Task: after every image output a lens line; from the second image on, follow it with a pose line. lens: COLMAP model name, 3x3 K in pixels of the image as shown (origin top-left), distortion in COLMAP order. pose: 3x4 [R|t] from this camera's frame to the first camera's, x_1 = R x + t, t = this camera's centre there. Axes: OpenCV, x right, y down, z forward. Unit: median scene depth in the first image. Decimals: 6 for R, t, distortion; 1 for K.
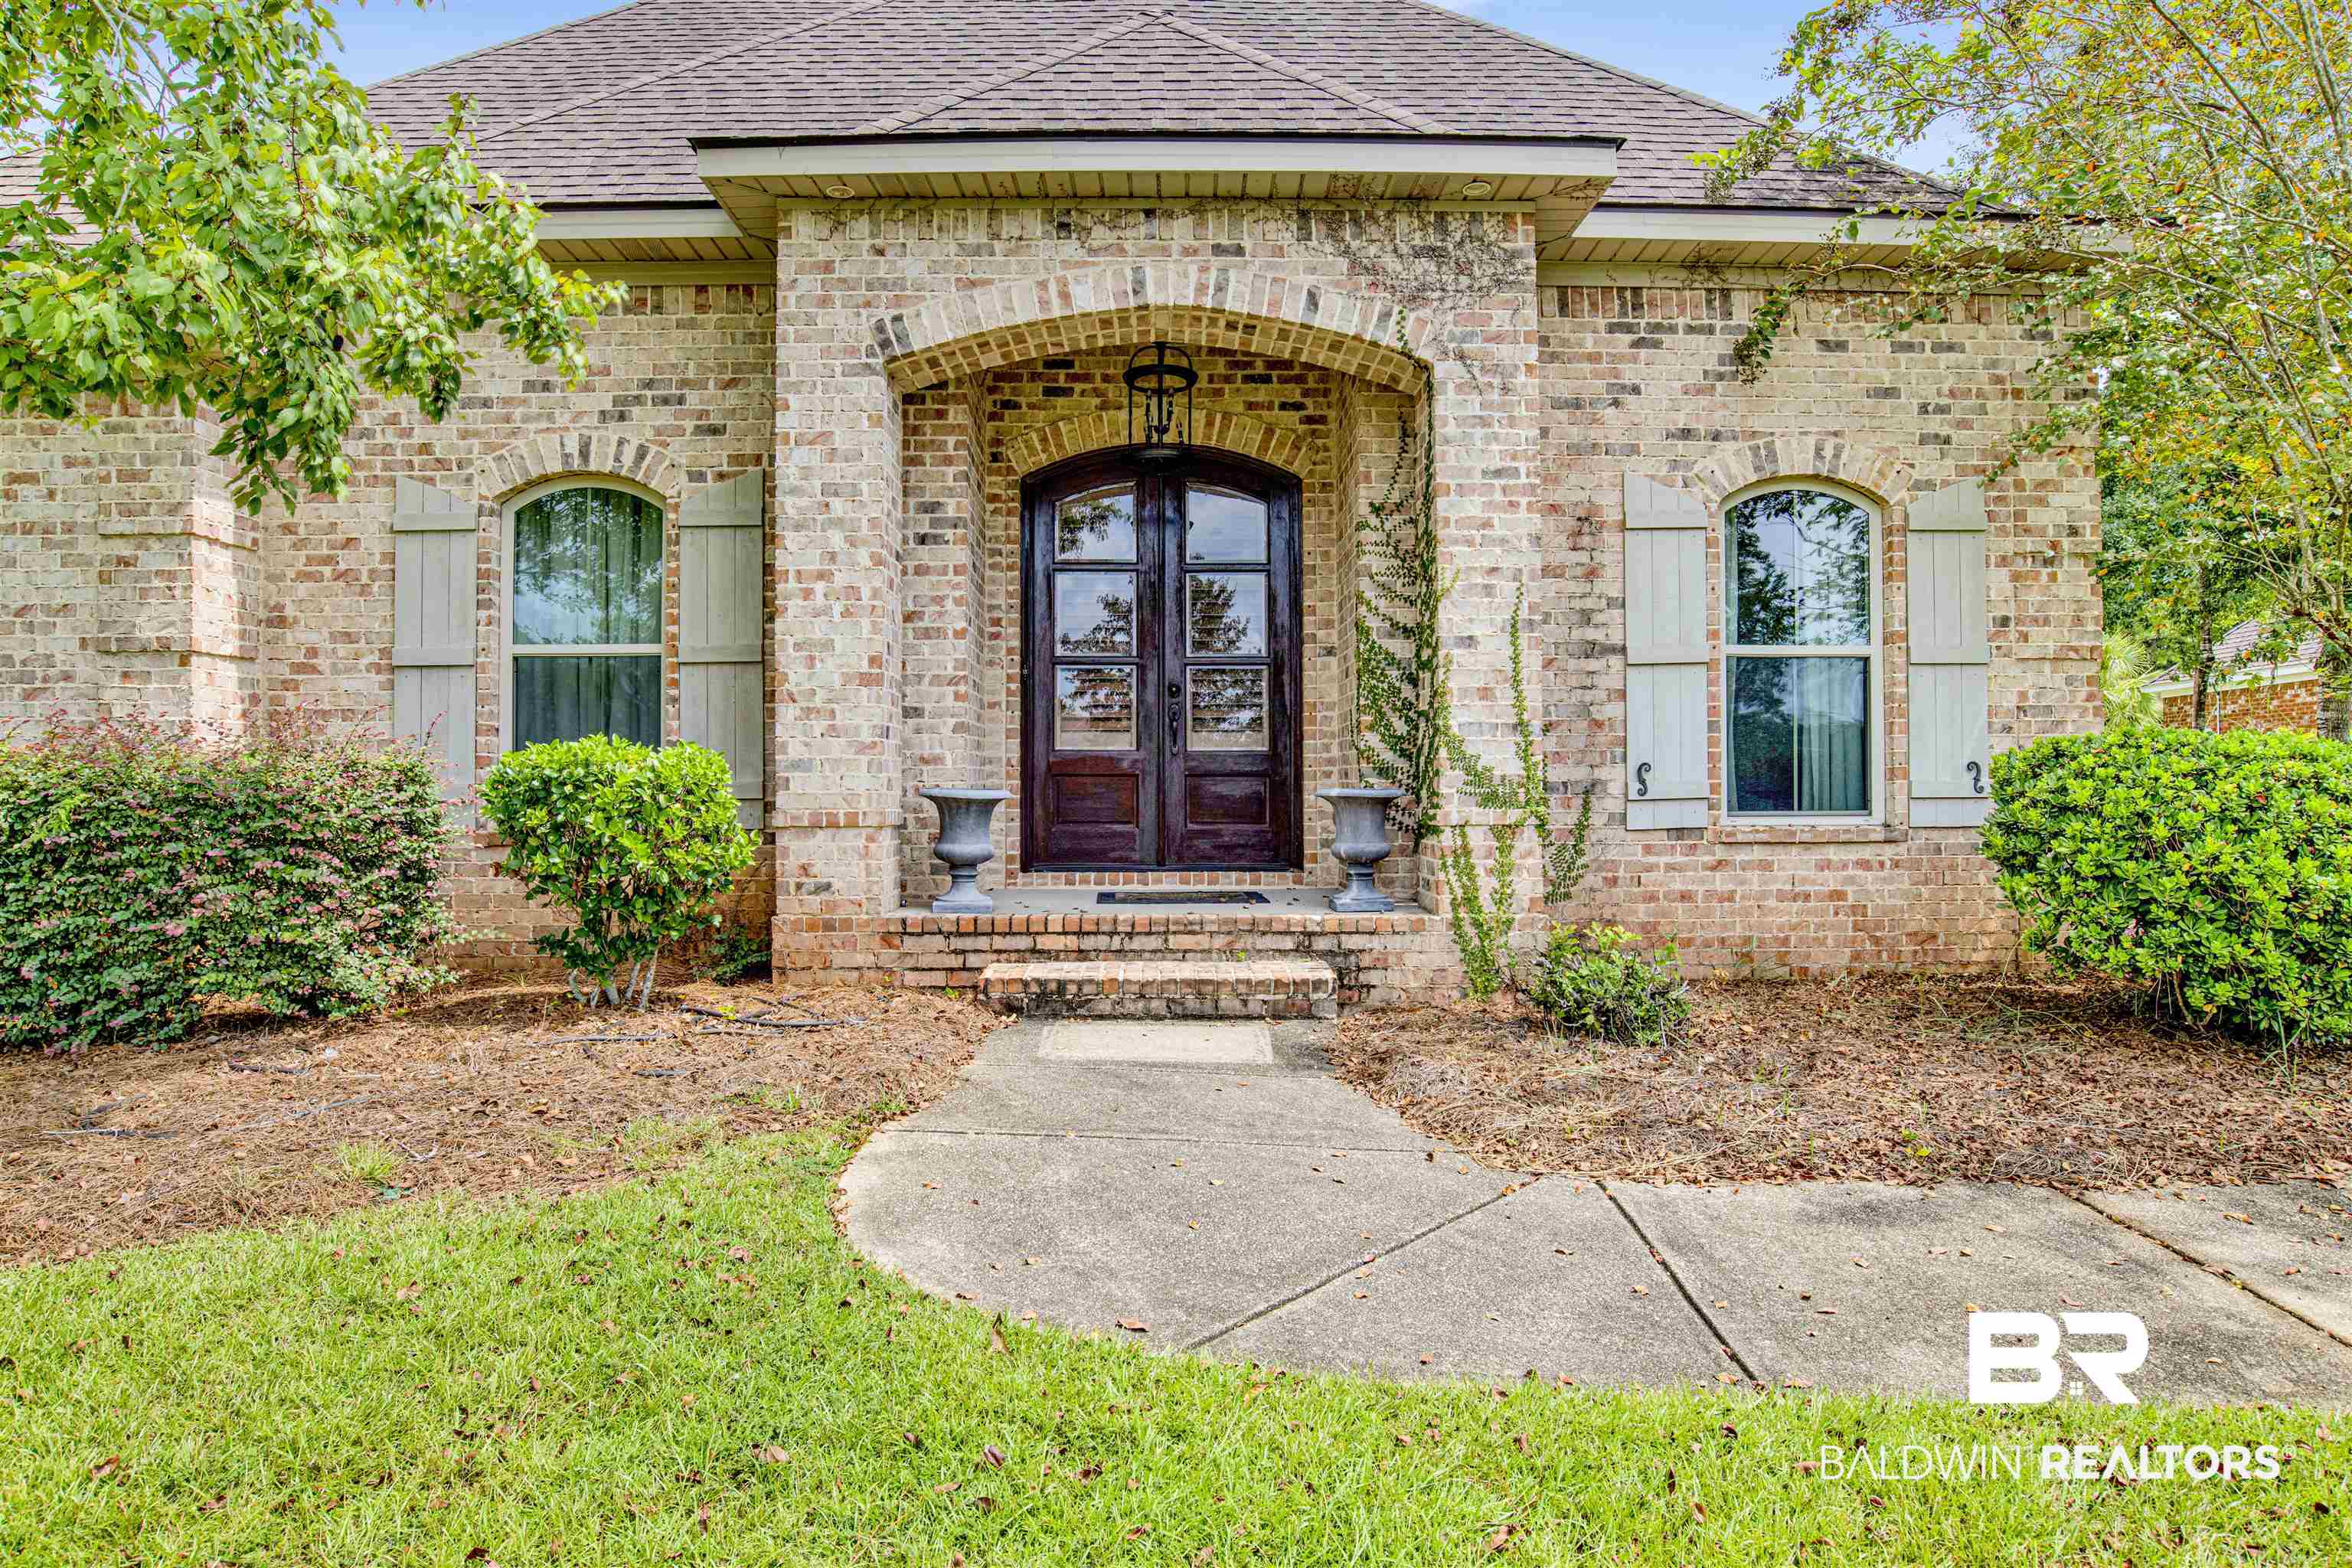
lens RADIAL K [[1305.3, 0, 1176.0], [0, 1305.3, 784.0], [0, 0, 1]] dist [-0.024885, 0.000846]
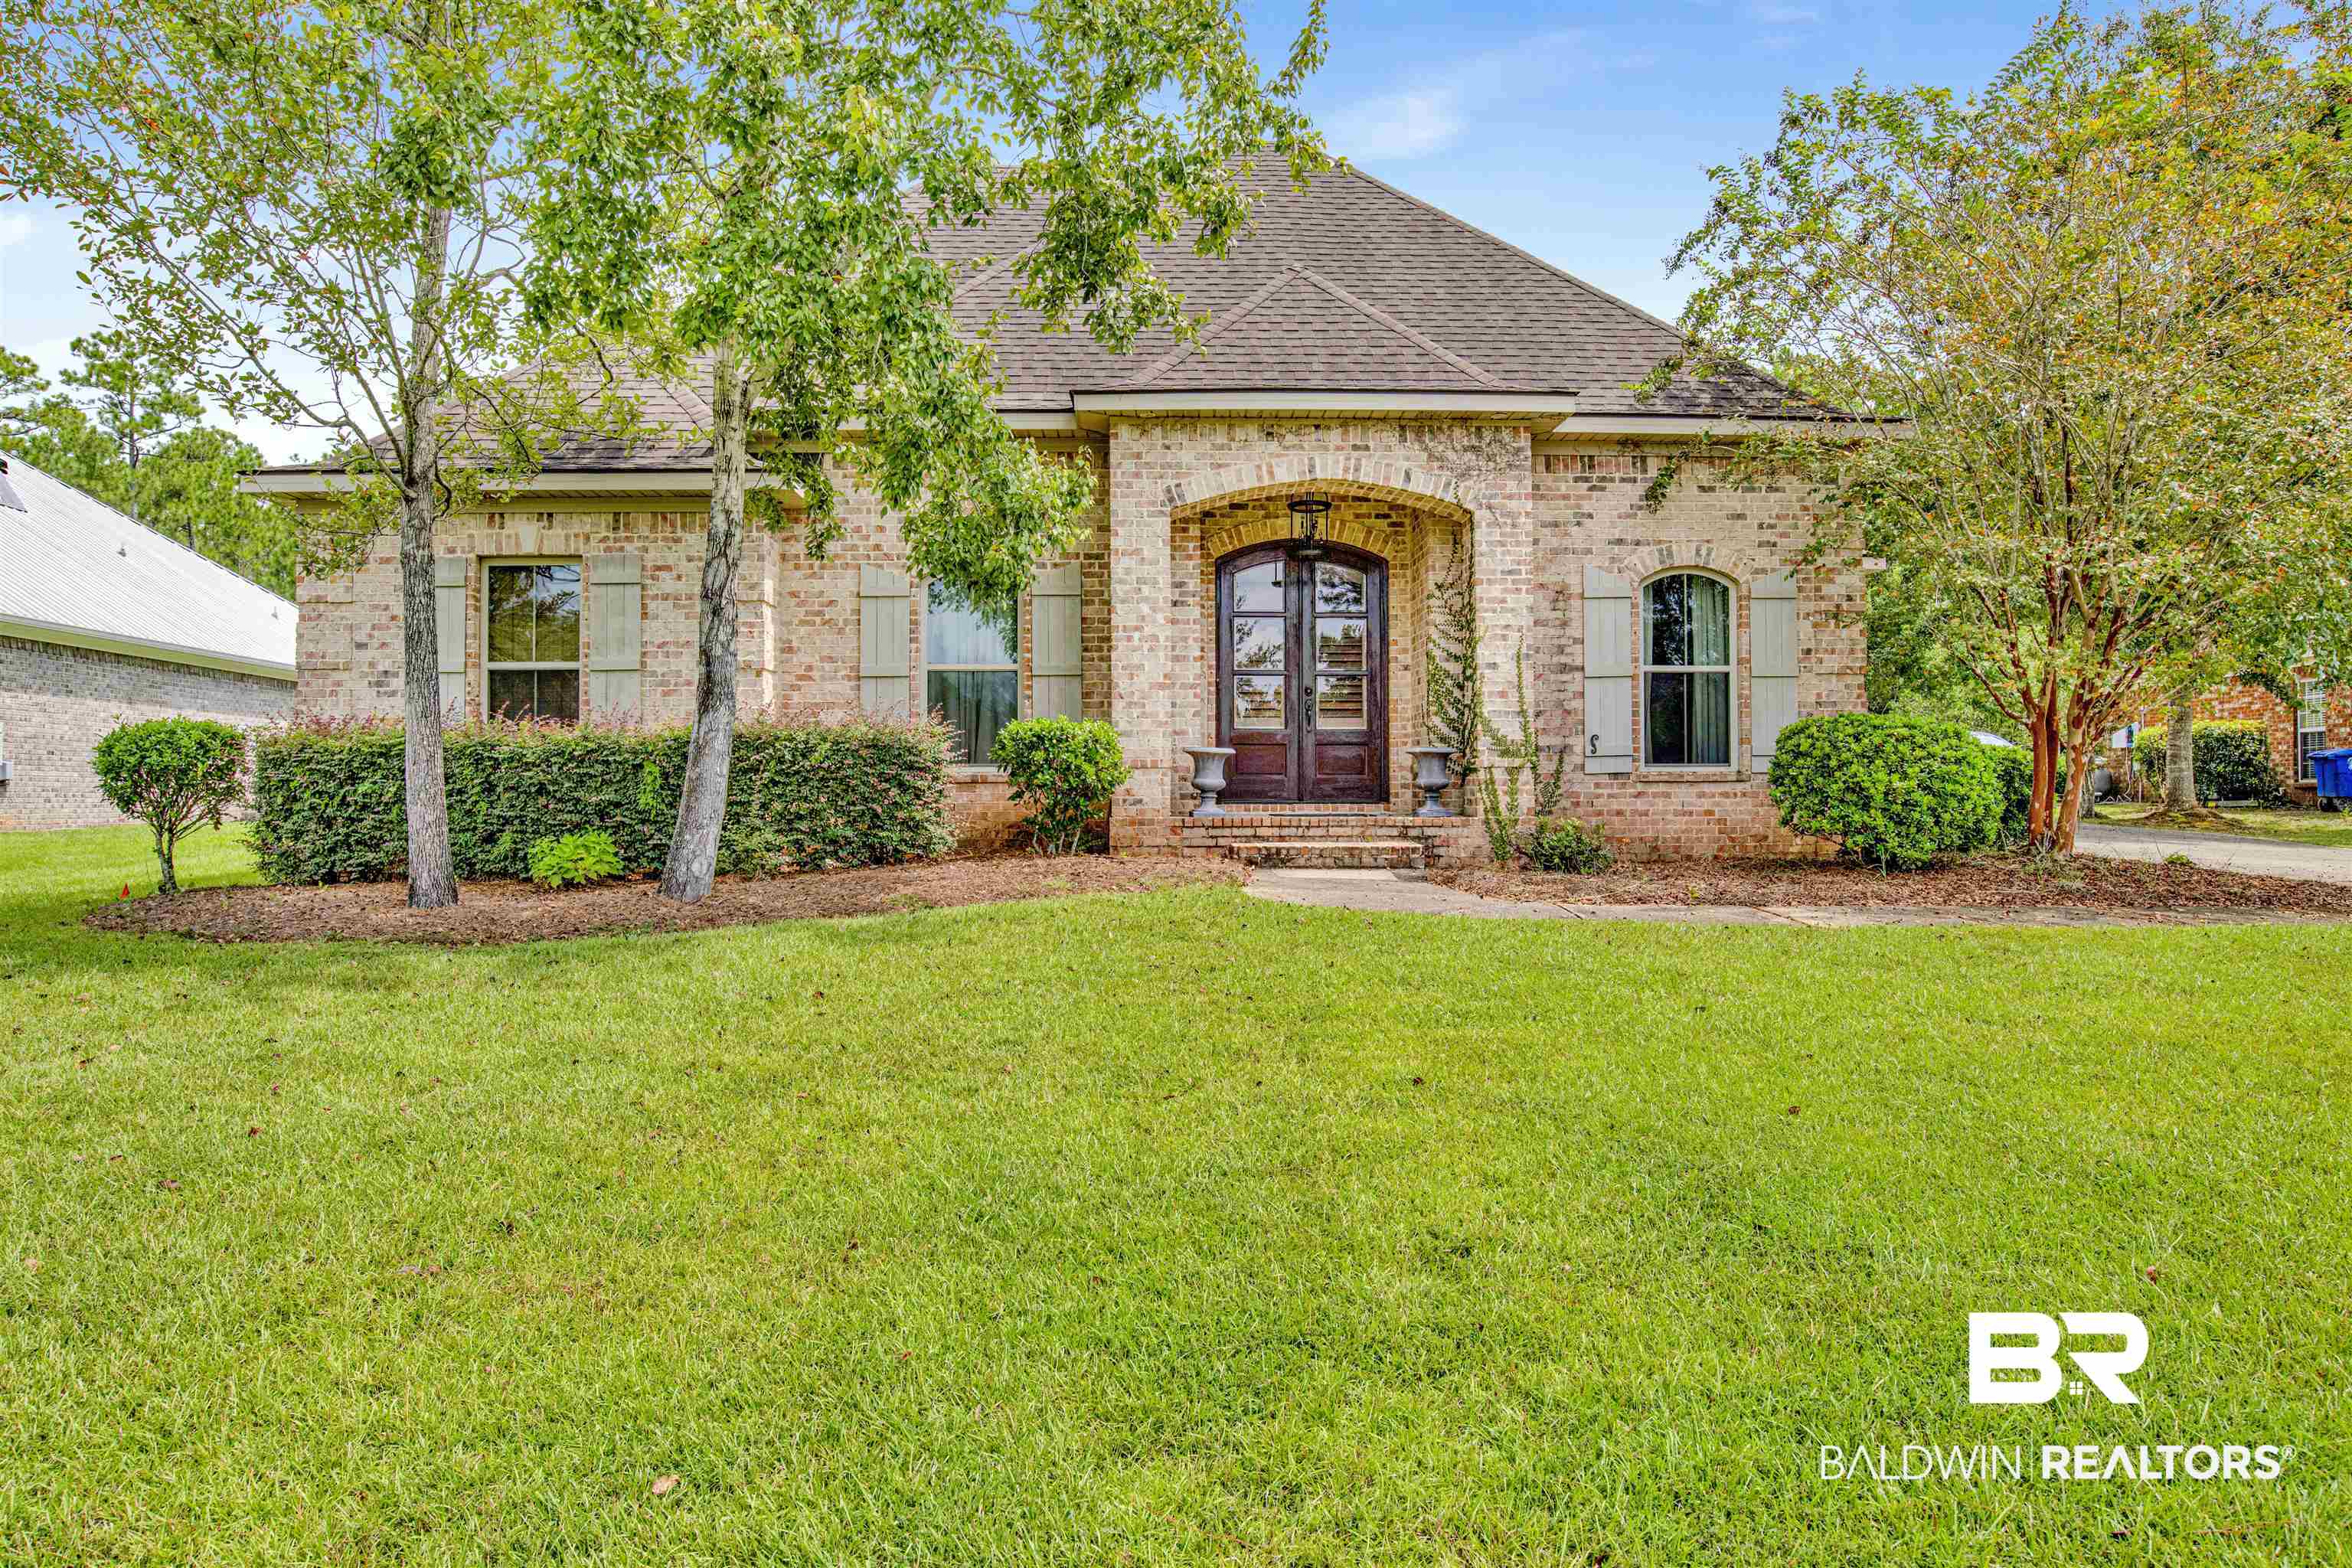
lens RADIAL K [[1489.1, 0, 1176.0], [0, 1489.1, 784.0], [0, 0, 1]] dist [-0.003322, -0.000330]
pose [[0.999729, -0.000064, 0.023265, -0.241738], [0.000155, 0.999992, -0.003937, 0.057513], [-0.023264, 0.003940, 0.999722, -0.965496]]
